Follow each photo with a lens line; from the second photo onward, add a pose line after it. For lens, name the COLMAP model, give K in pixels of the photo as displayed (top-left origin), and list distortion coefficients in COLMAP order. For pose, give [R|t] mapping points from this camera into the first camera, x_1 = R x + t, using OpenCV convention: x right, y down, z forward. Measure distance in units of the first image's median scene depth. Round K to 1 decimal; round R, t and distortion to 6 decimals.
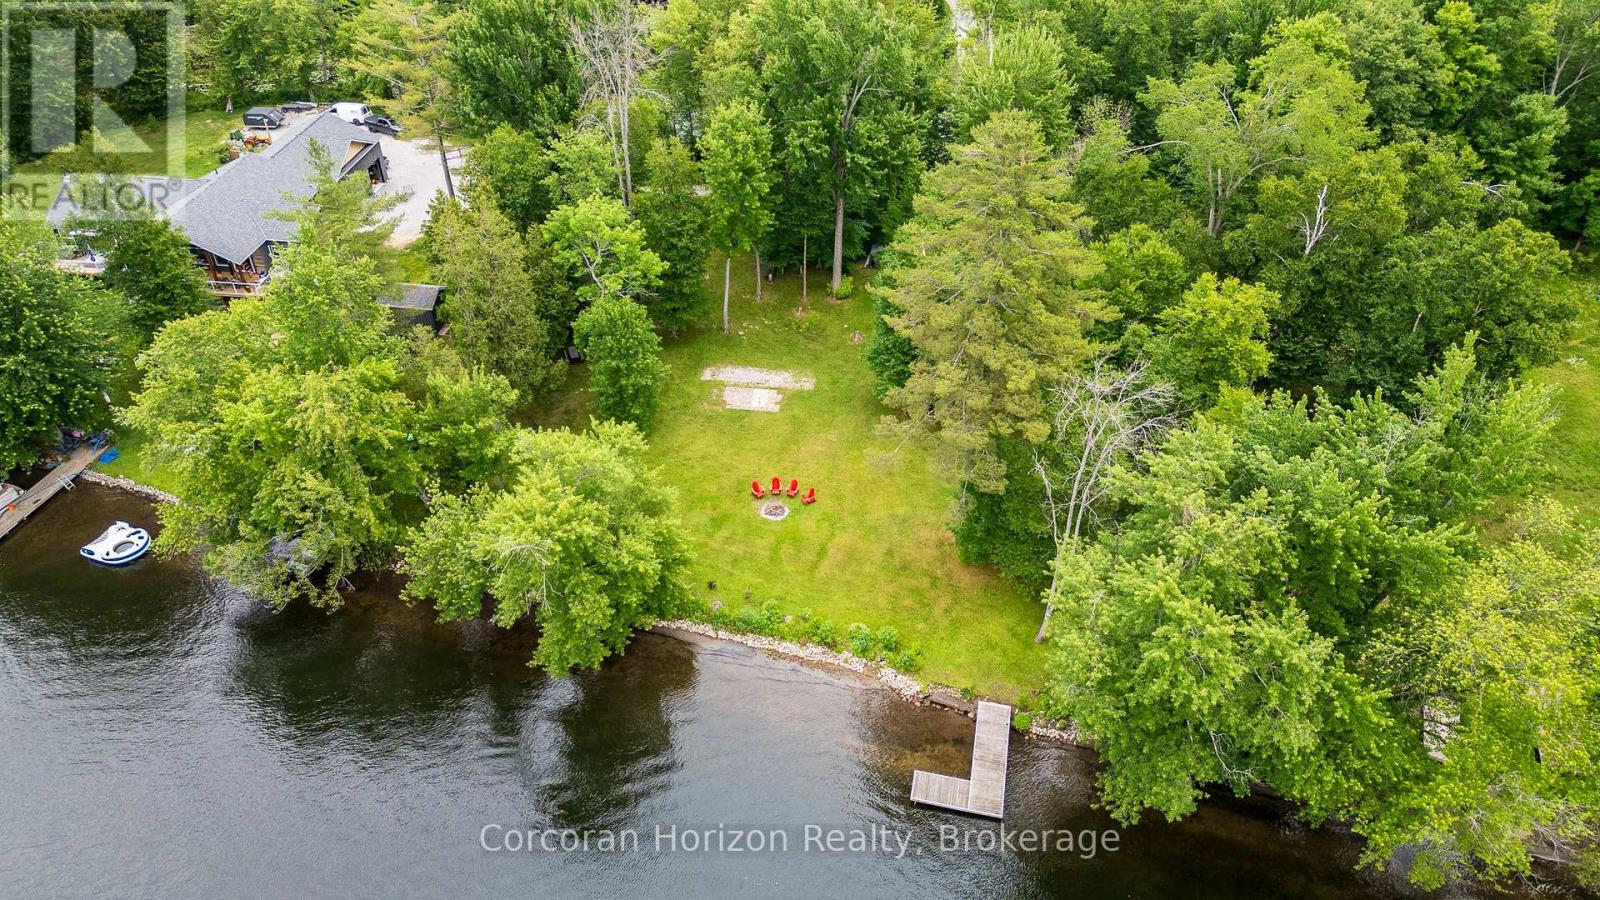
lens RADIAL K [[1204.7, 0, 766.9], [0, 1204.7, 456.1], [0, 0, 1]] dist [0.069458, -0.037426]
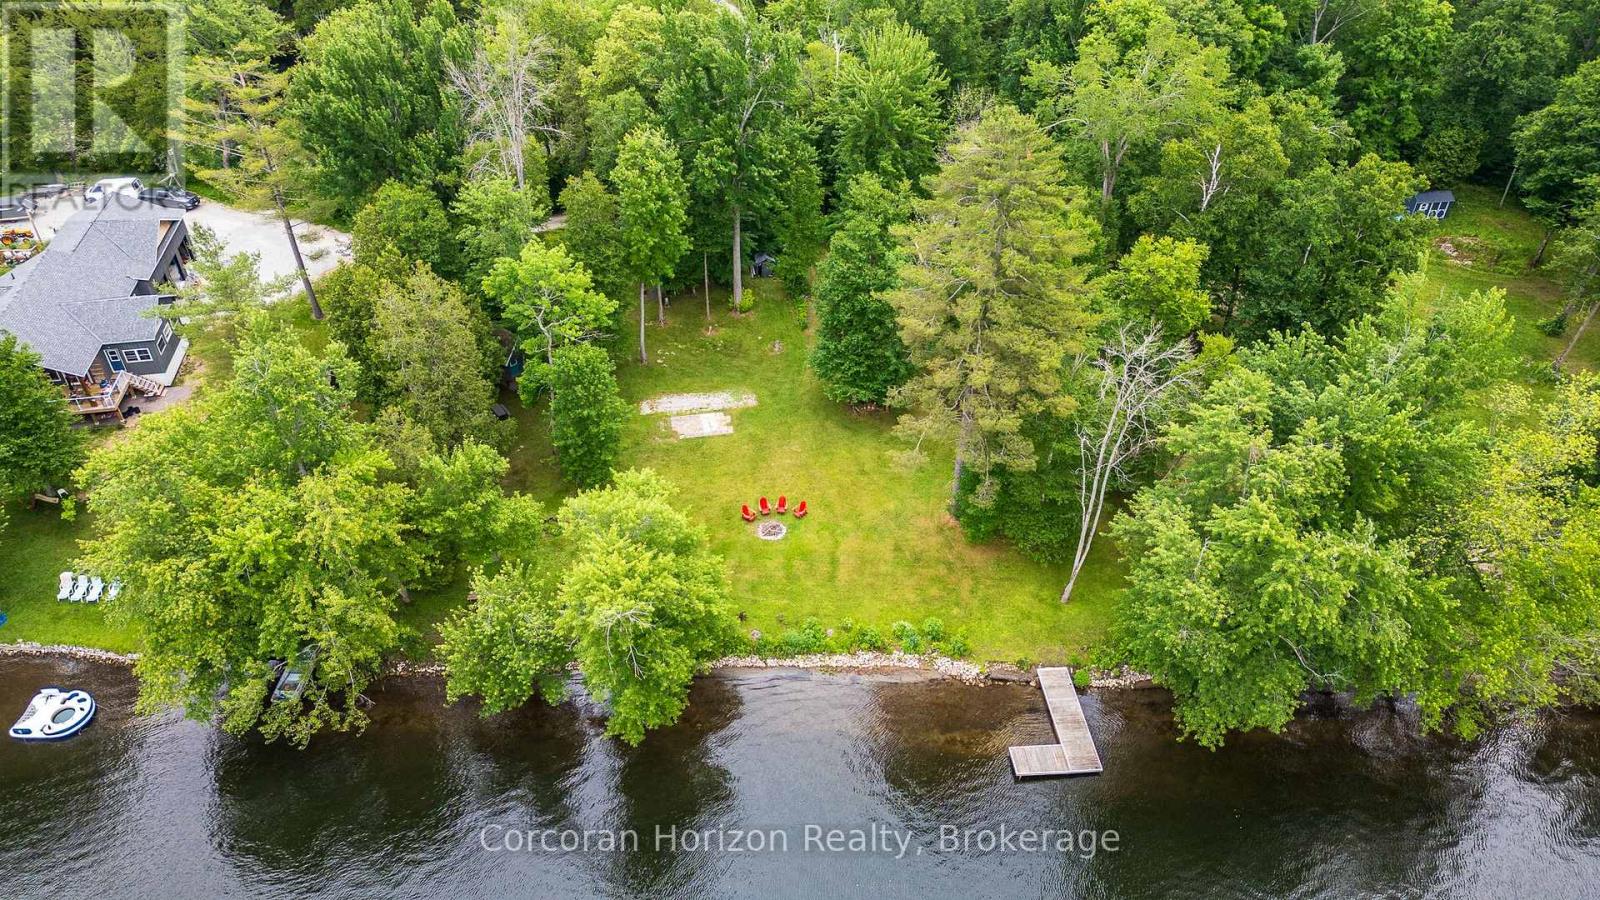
lens RADIAL K [[1204.7, 0, 795.5], [0, 1204.7, 462.1], [0, 0, 1]] dist [0.069458, -0.037426]
pose [[0.953257, -0.181519, 0.241560, -0.214315], [0.180935, 0.983182, 0.024792, -0.032772], [-0.241997, 0.020073, 0.970069, 0.027579]]
